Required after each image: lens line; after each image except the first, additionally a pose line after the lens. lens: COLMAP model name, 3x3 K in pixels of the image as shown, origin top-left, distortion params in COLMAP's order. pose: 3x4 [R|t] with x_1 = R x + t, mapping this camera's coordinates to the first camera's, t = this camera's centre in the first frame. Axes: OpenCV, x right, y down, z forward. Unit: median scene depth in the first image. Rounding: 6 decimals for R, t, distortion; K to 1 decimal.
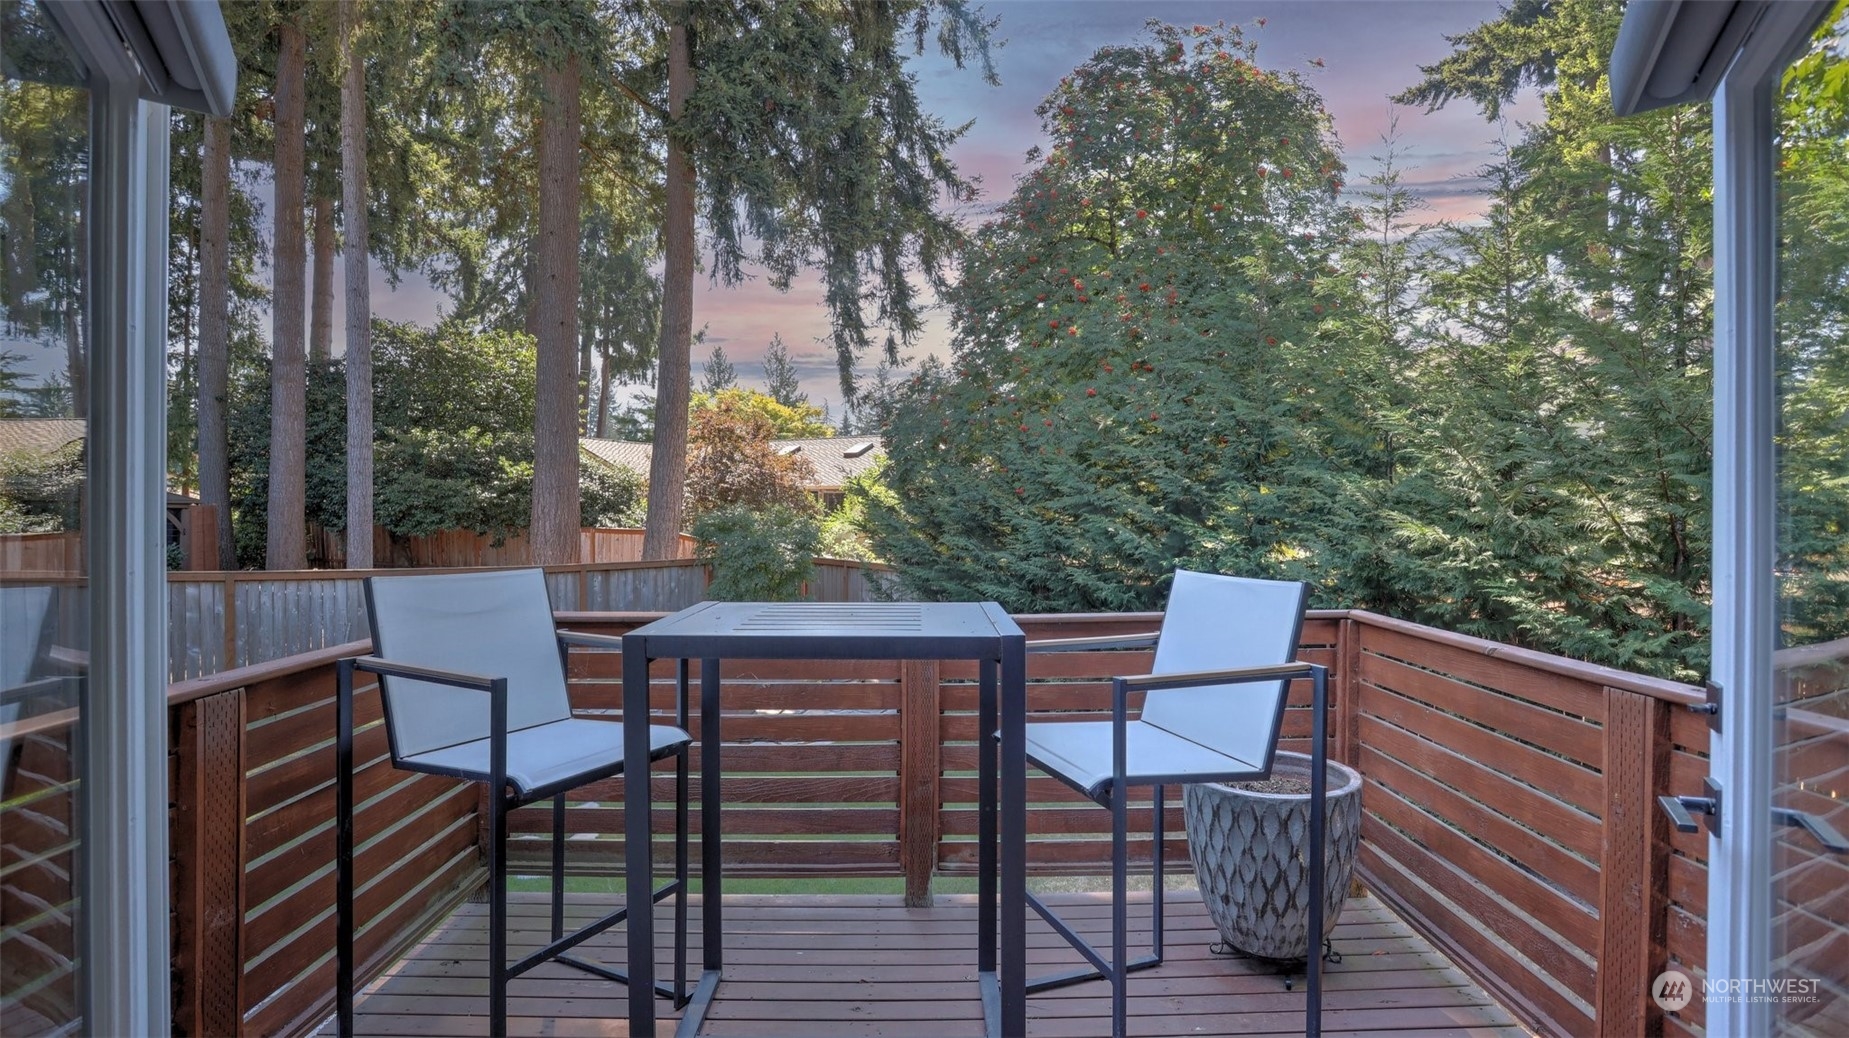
lens RADIAL K [[897.5, 0, 926.9], [0, 897.5, 517.7], [0, 0, 1]] dist [0.001381, 0.000364]
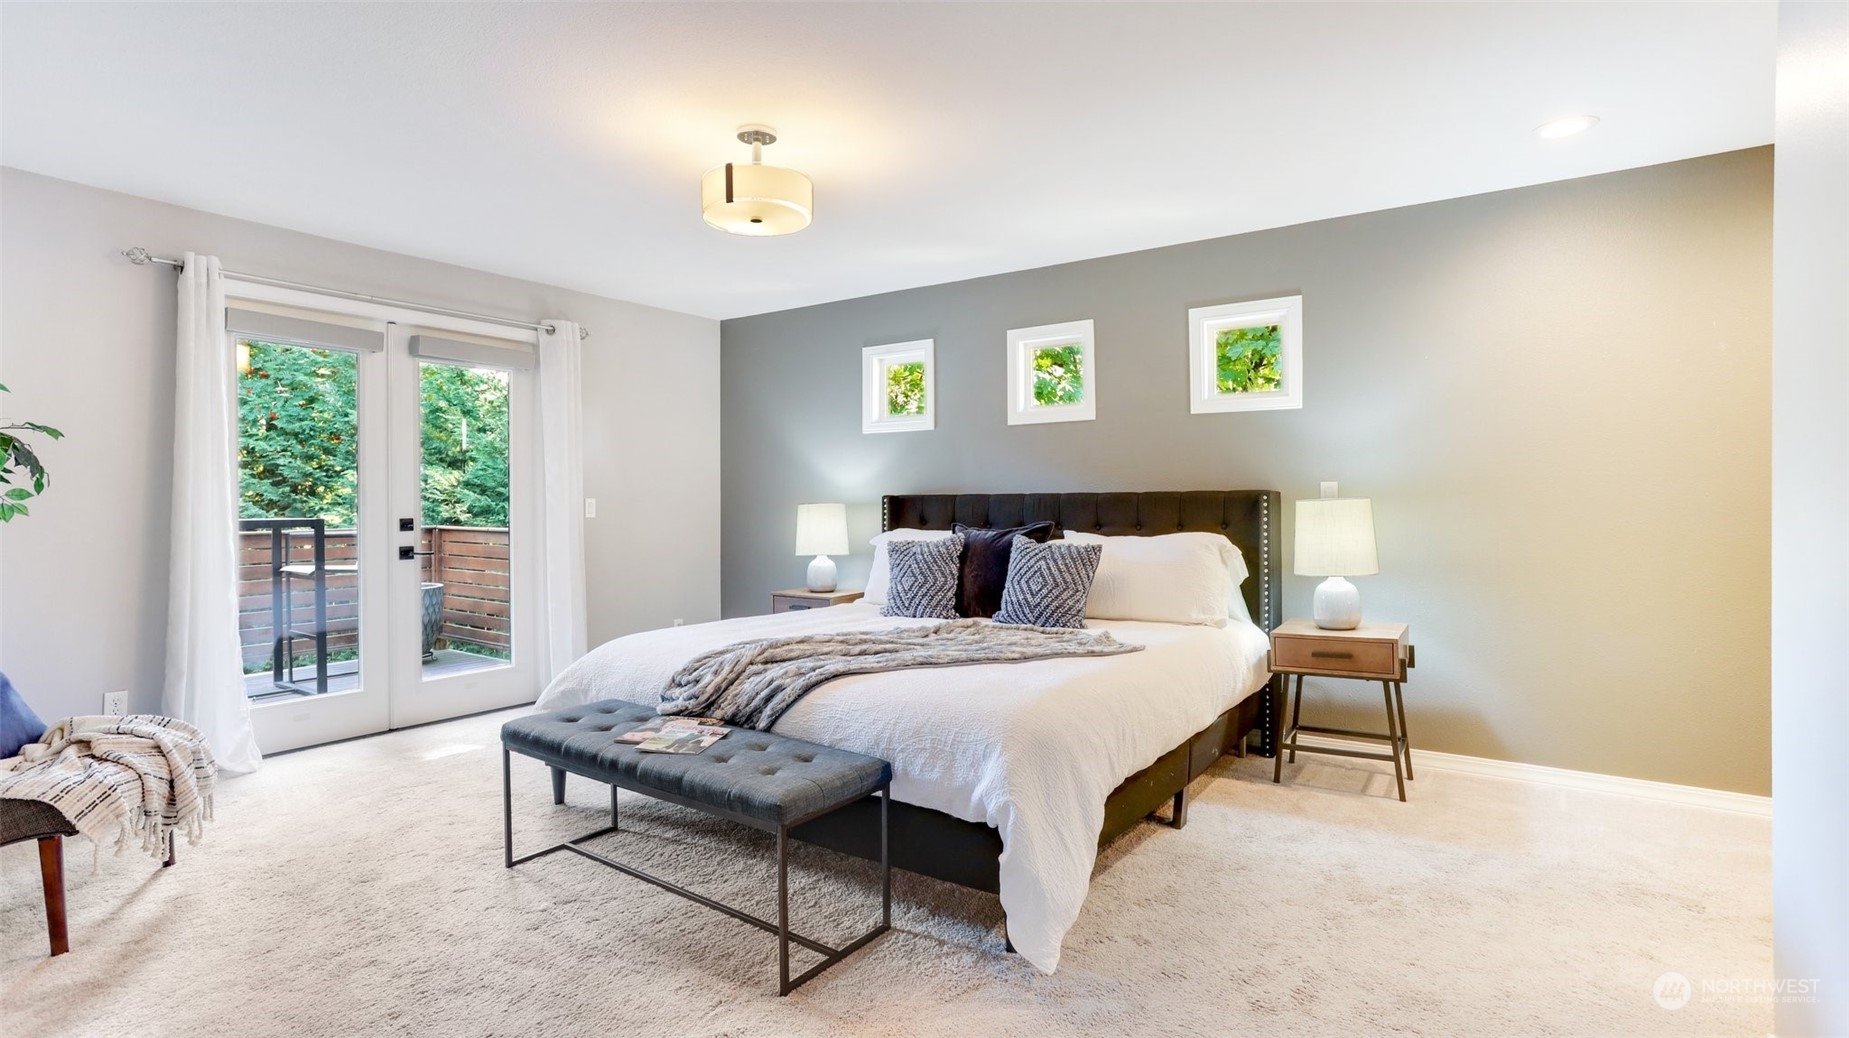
lens RADIAL K [[897.5, 0, 928.2], [0, 897.5, 514.9], [0, 0, 1]] dist [0.001381, 0.000364]
pose [[0.590786, -0.018148, 0.806624, -0.250964], [0.011918, 0.999834, 0.013766, 0.020866], [-0.806740, 0.001480, 0.590904, -0.538285]]
